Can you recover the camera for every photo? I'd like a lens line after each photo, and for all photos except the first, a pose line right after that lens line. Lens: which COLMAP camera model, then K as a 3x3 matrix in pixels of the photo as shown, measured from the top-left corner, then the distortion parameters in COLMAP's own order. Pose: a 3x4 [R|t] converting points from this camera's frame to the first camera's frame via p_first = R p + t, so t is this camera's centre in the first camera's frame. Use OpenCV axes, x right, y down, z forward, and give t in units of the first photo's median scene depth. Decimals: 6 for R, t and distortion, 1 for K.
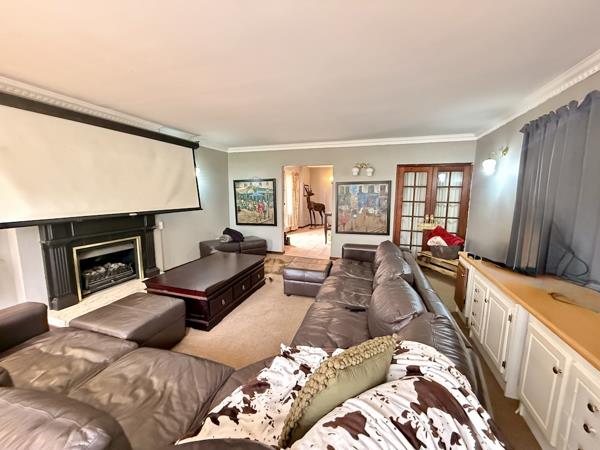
lens RADIAL K [[241.3, 0, 300.0], [0, 241.3, 225.0], [0, 0, 1]] dist [-0.002589, -0.000308]
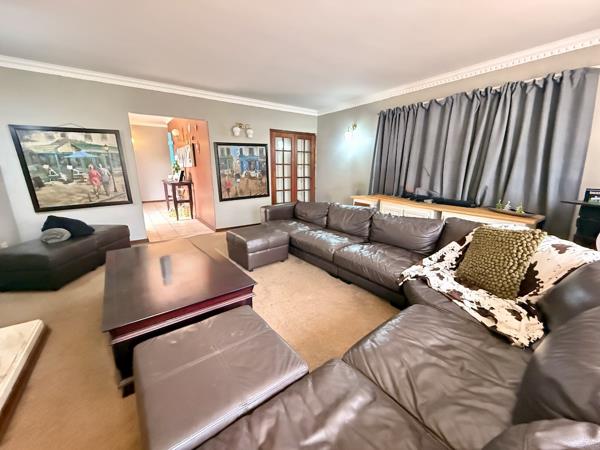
lens RADIAL K [[241.3, 0, 300.0], [0, 241.3, 225.0], [0, 0, 1]] dist [-0.002589, -0.000308]
pose [[0.583534, -0.199004, 0.787328, -0.420405], [0.110596, 0.979951, 0.165722, 0.004345], [-0.804523, -0.009629, 0.593844, 0.243530]]
